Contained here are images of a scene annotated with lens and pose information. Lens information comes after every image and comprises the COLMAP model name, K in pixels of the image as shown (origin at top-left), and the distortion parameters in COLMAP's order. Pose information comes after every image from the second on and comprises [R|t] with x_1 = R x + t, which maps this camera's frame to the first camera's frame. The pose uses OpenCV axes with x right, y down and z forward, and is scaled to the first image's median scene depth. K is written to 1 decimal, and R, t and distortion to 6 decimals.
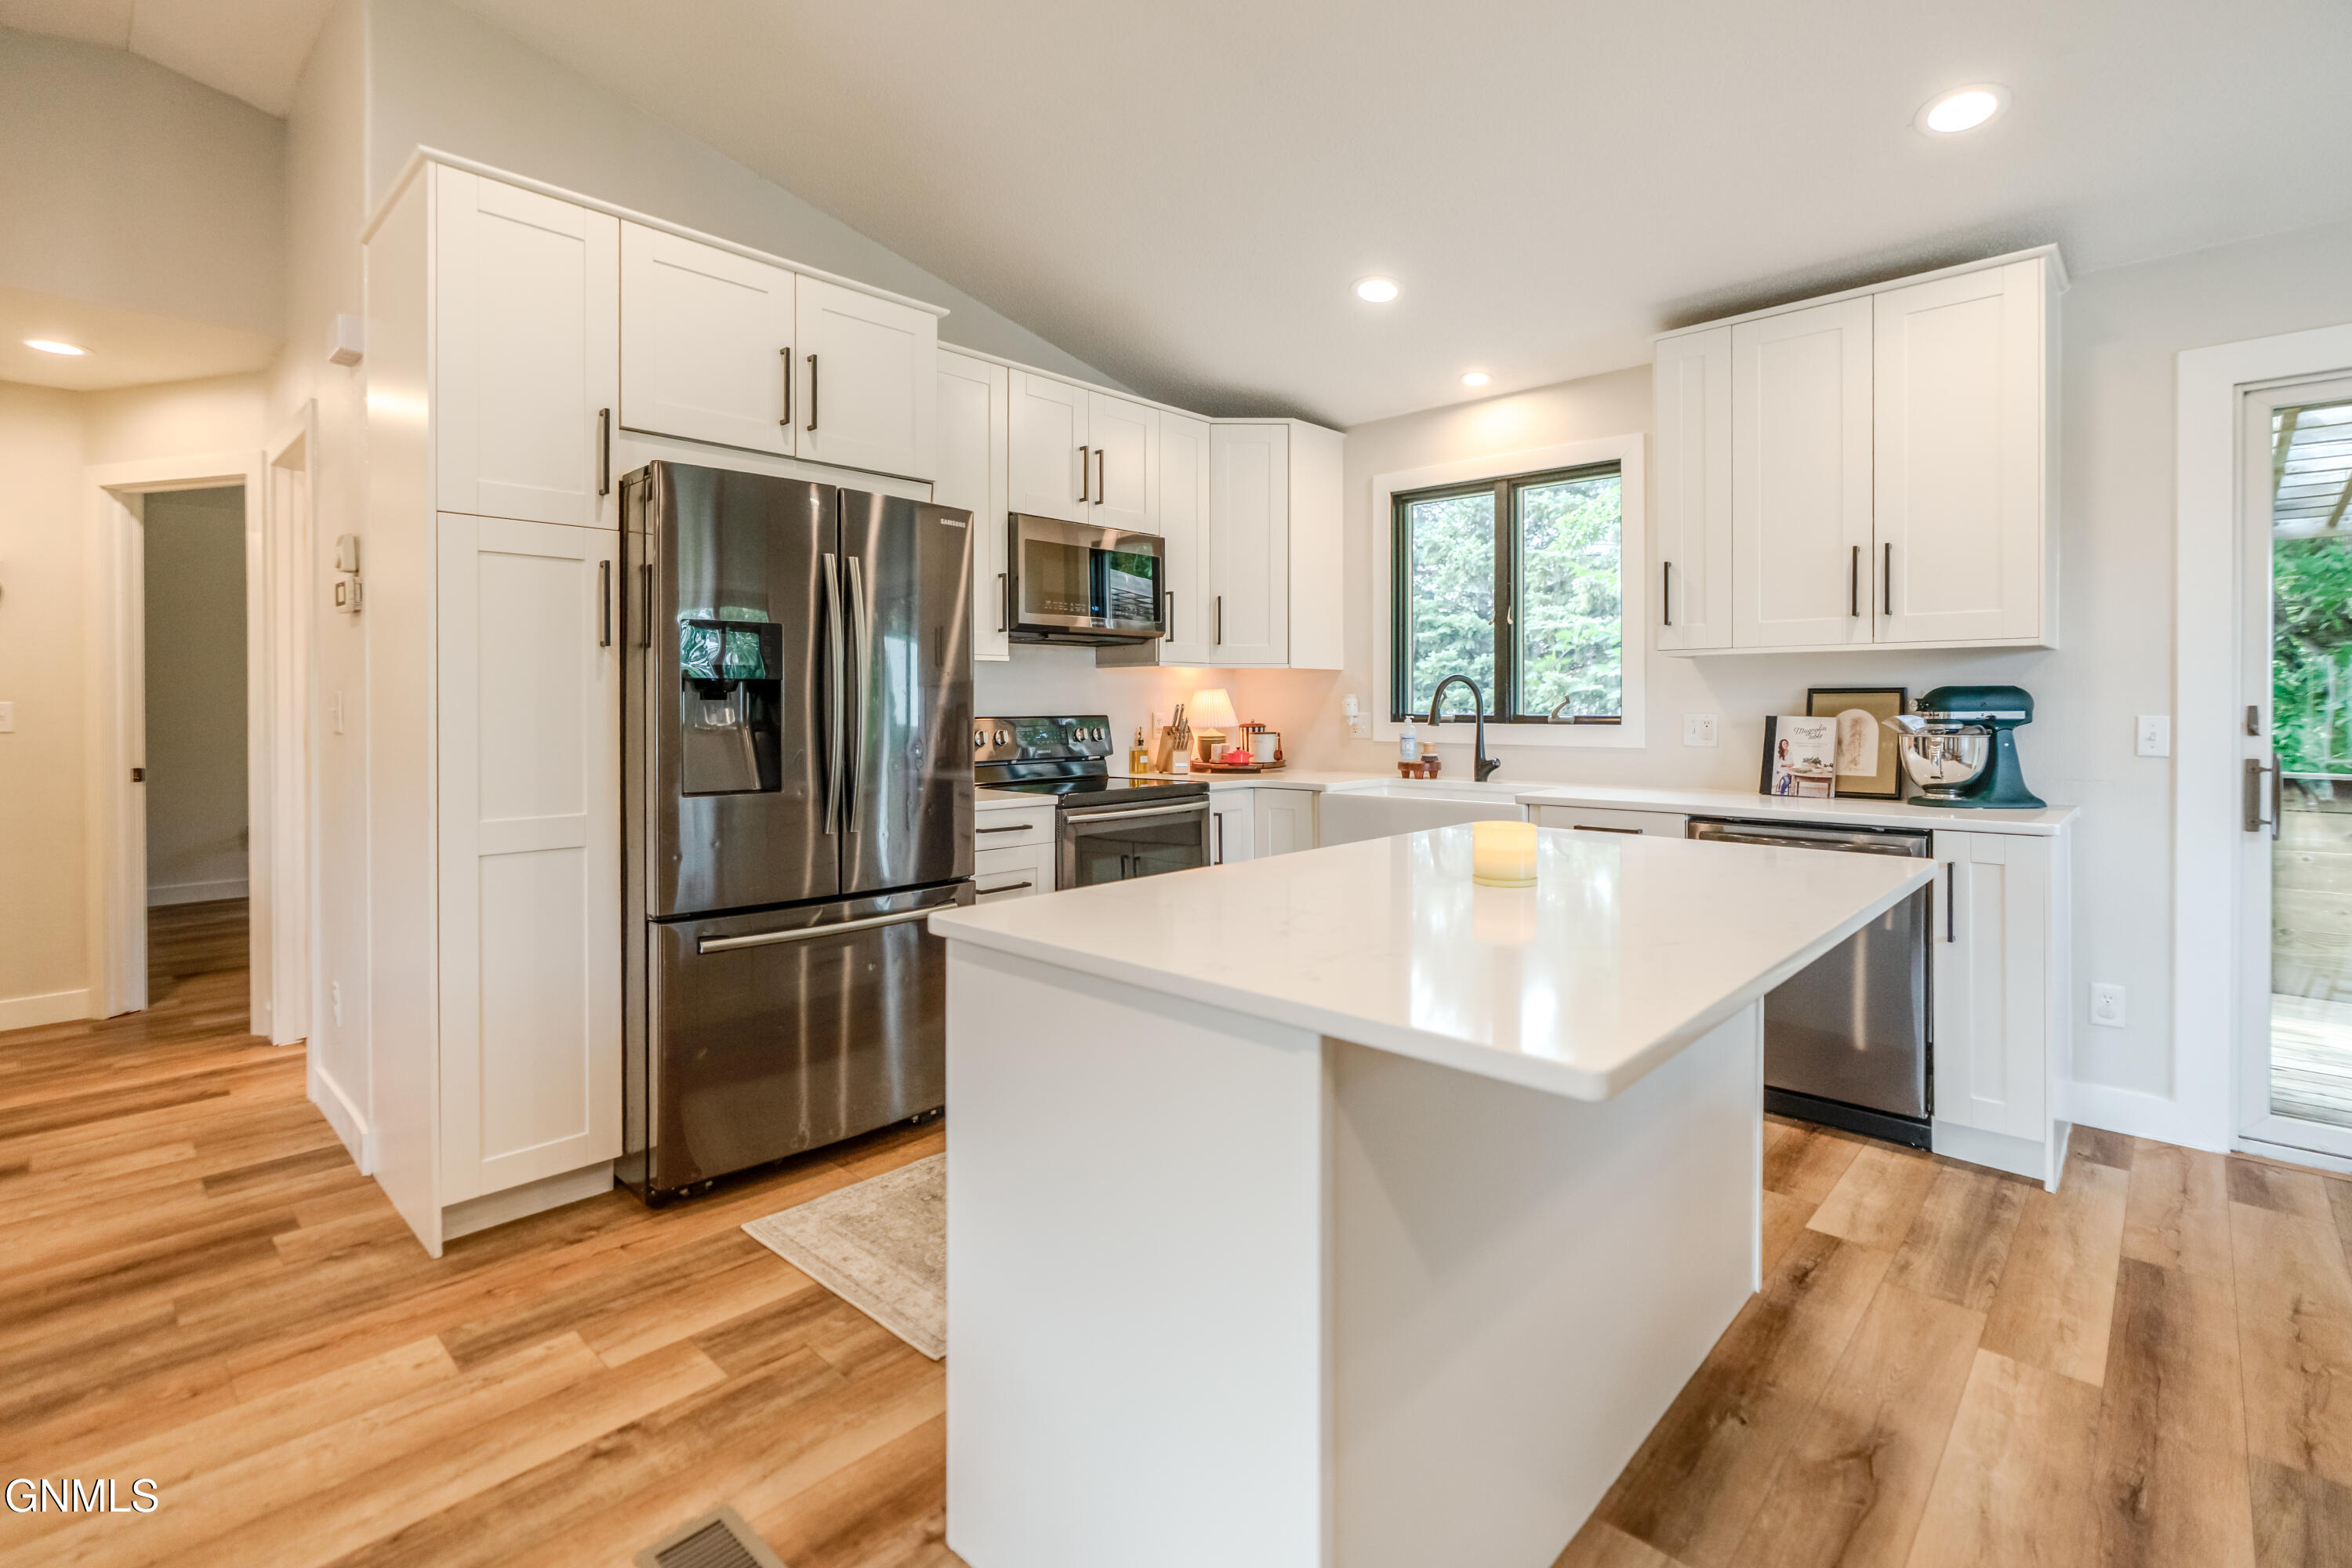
lens RADIAL K [[1083.6, 0, 1191.3], [0, 1083.6, 703.8], [0, 0, 1]] dist [-0.010197, 0.002934]
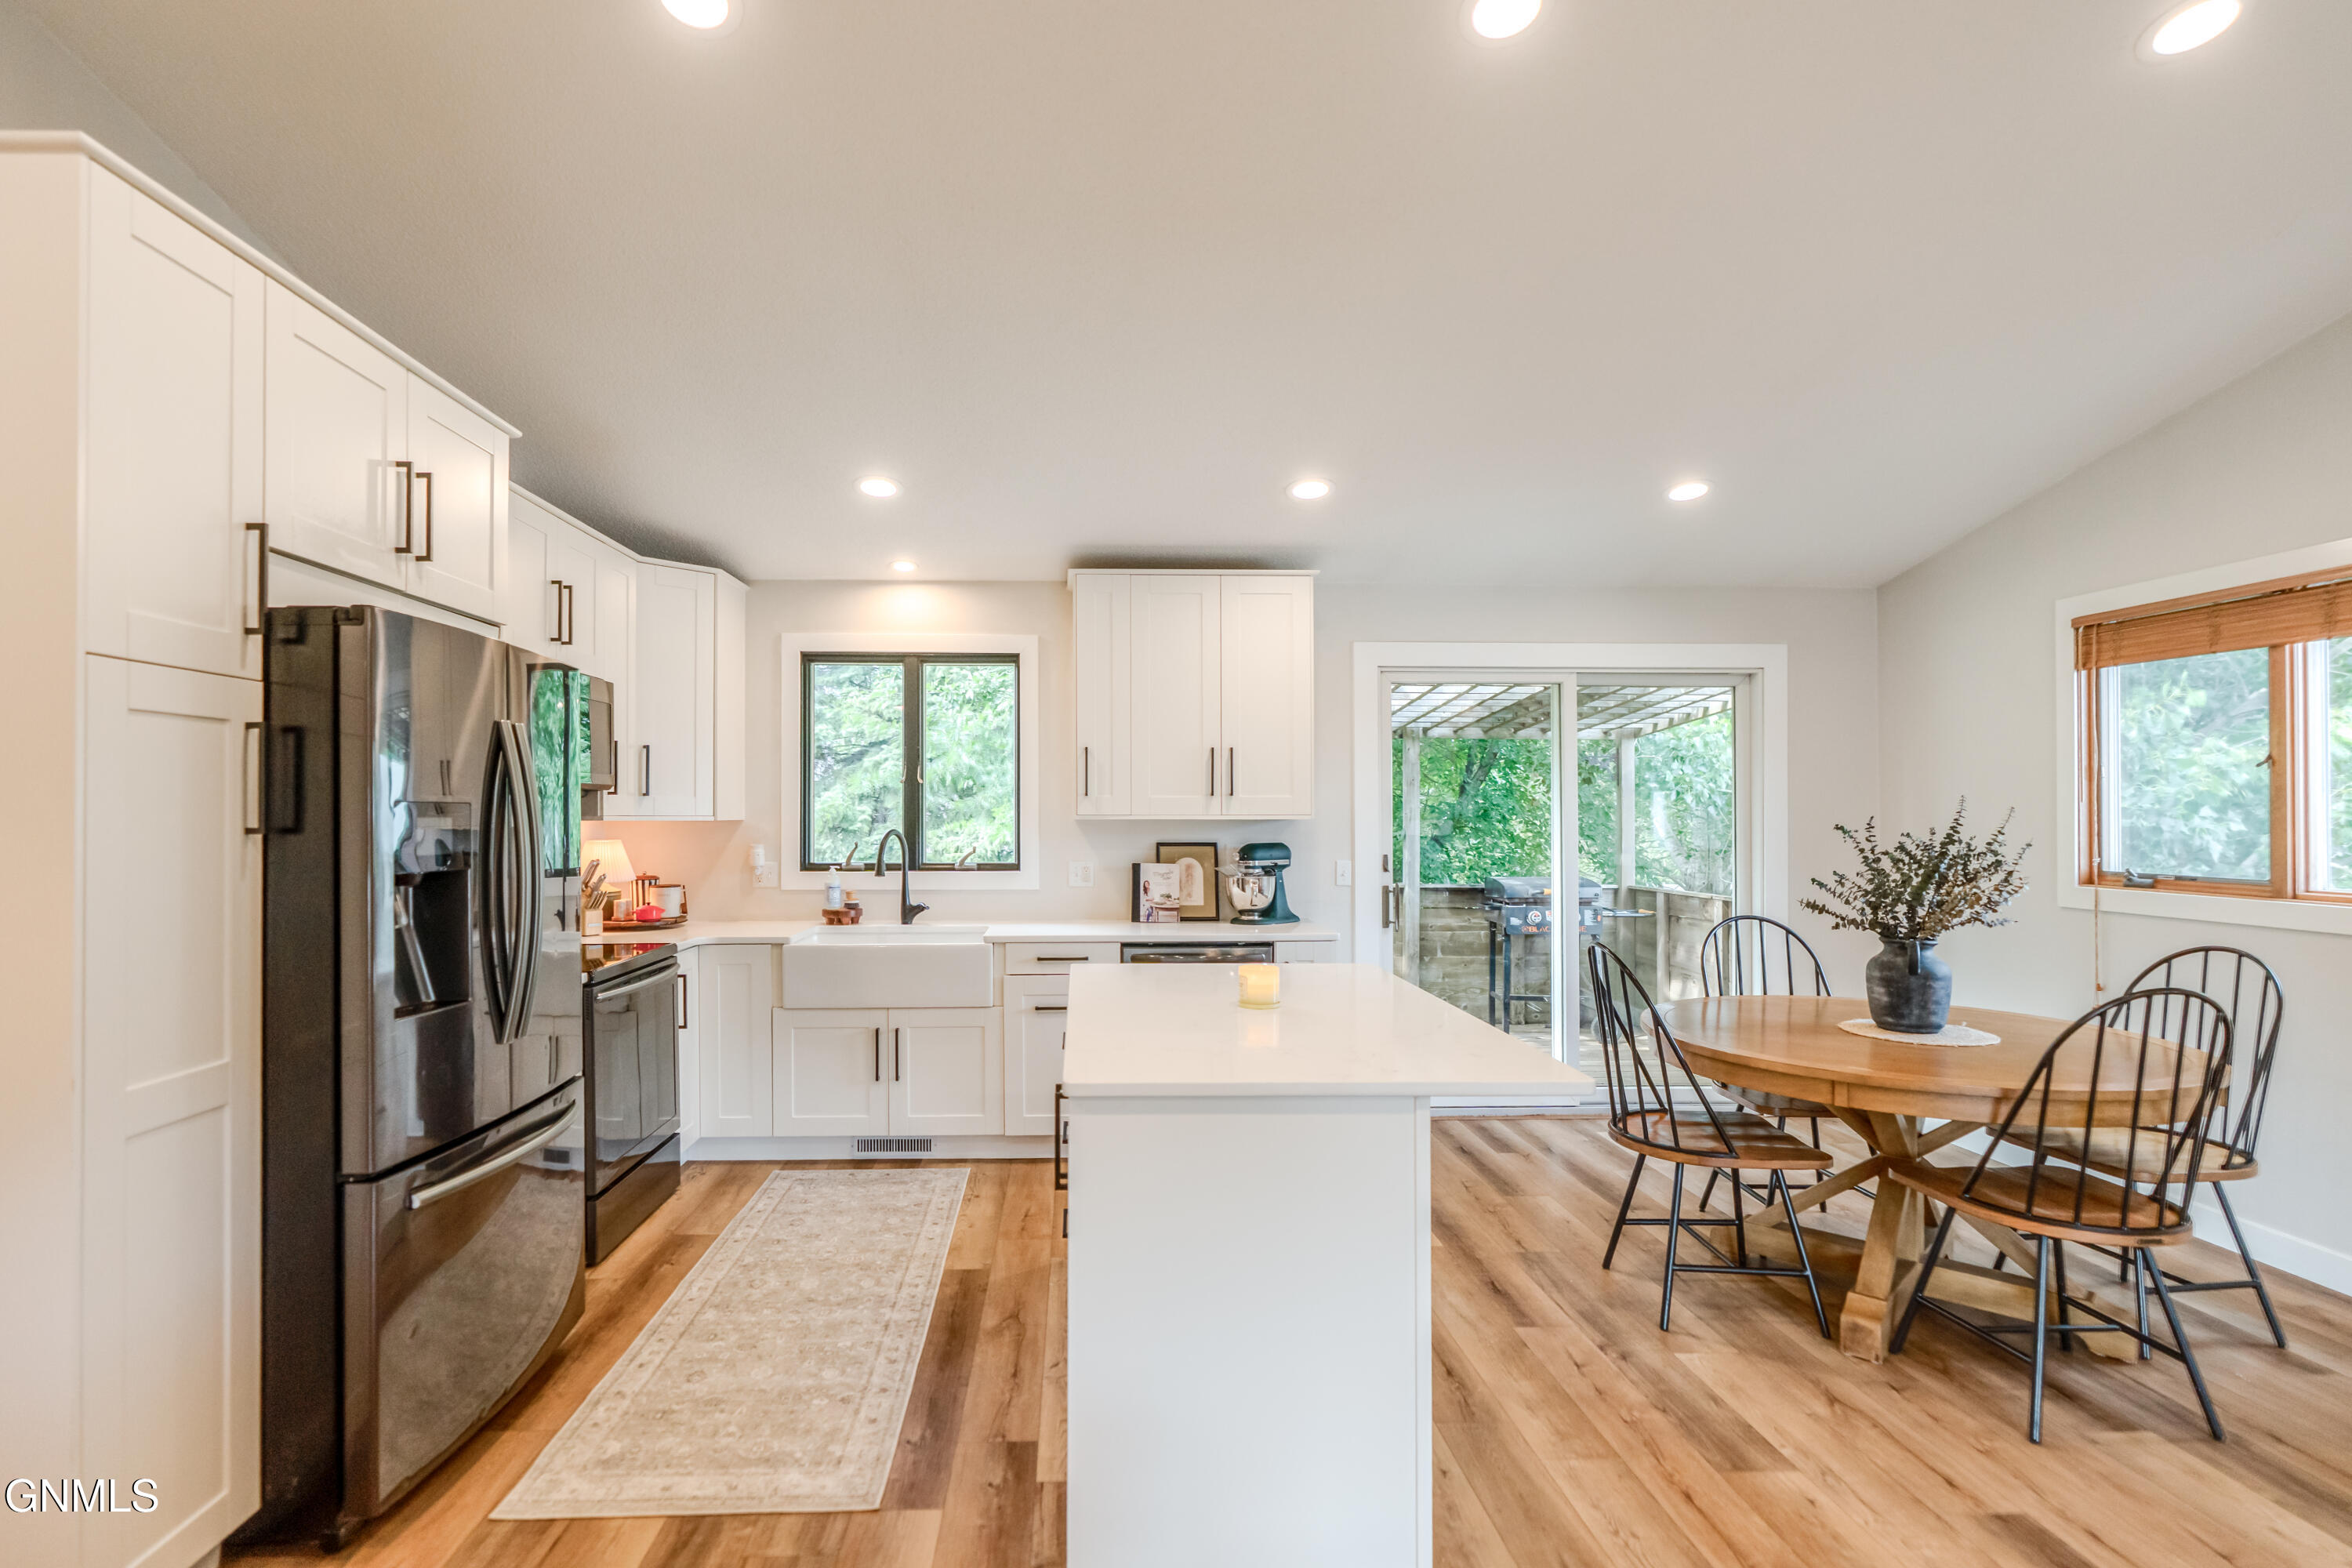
lens RADIAL K [[1130.9, 0, 1114.0], [0, 1130.9, 797.6], [0, 0, 1]] dist [-0.009495, 0.000461]
pose [[0.714638, 0.012170, 0.699388, -0.478826], [-0.001722, 0.999876, -0.015640, -0.049496], [-0.699492, 0.009973, 0.714571, 0.010107]]
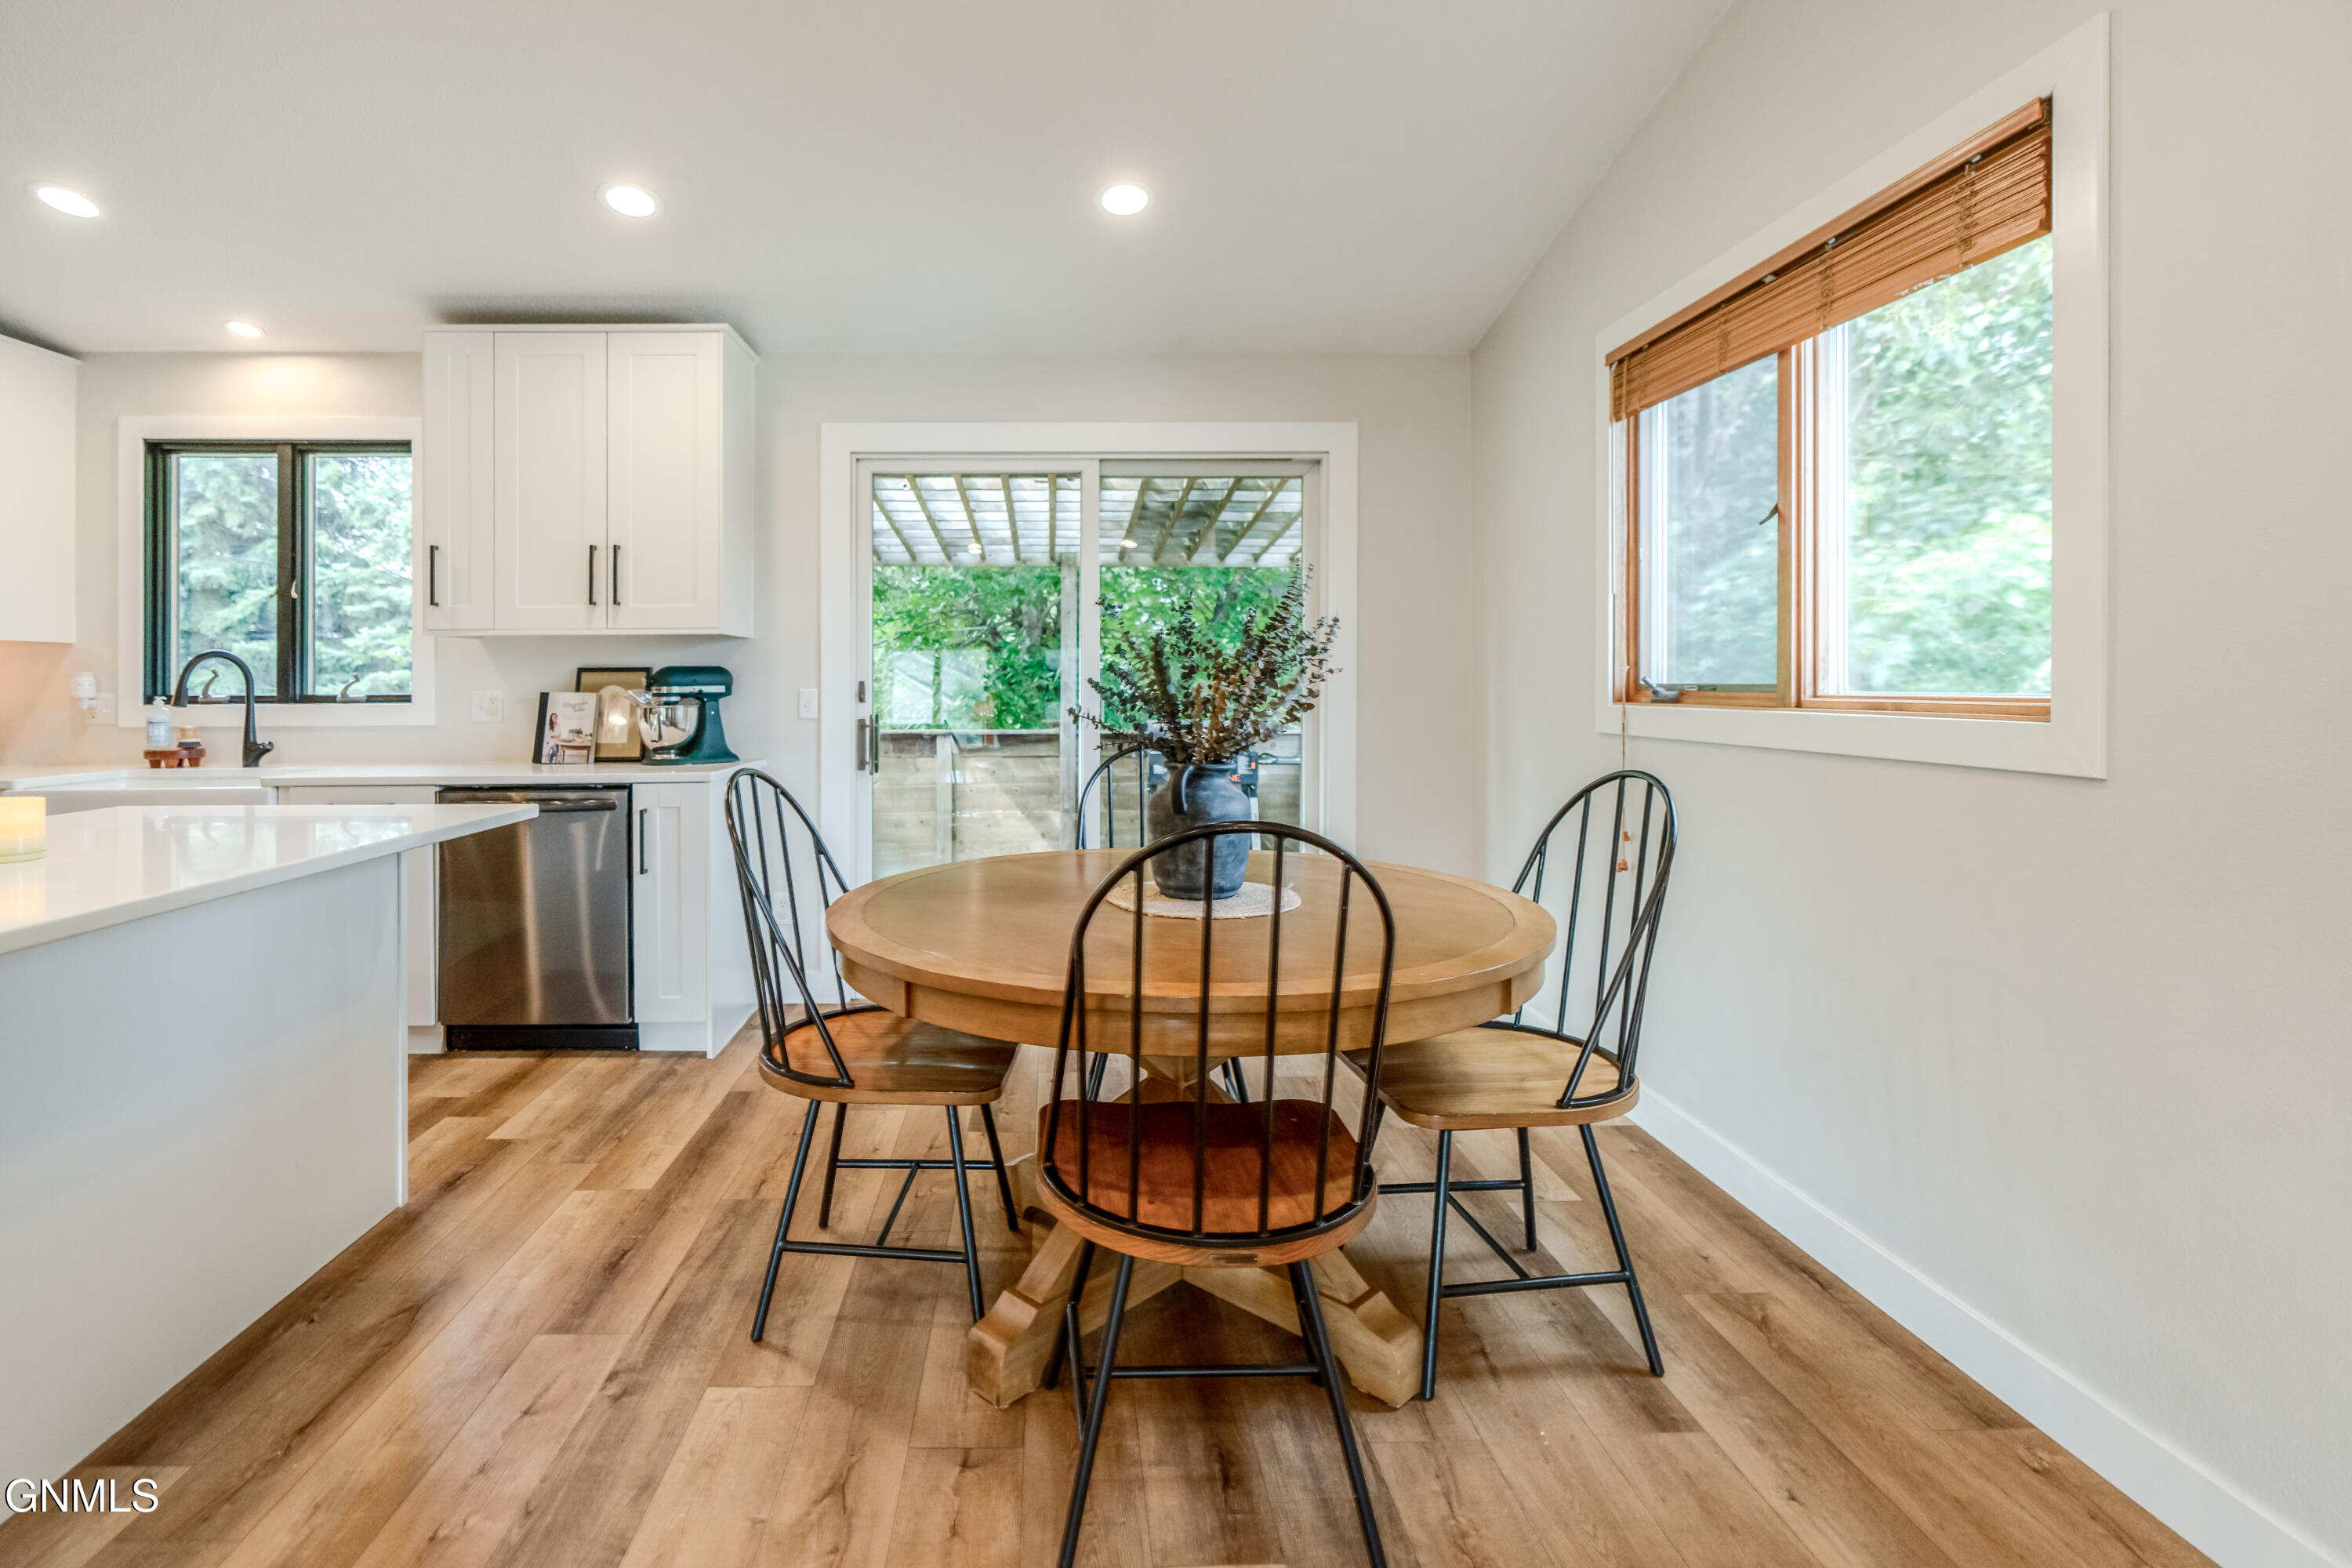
lens RADIAL K [[1083.6, 0, 1078.1], [0, 1083.6, 686.5], [0, 0, 1]] dist [-0.010197, 0.002934]
pose [[0.718412, -0.004125, 0.695606, 0.160932], [0.004699, 0.999988, 0.001077, 0.006782], [-0.695602, 0.002495, 0.718423, -0.180335]]
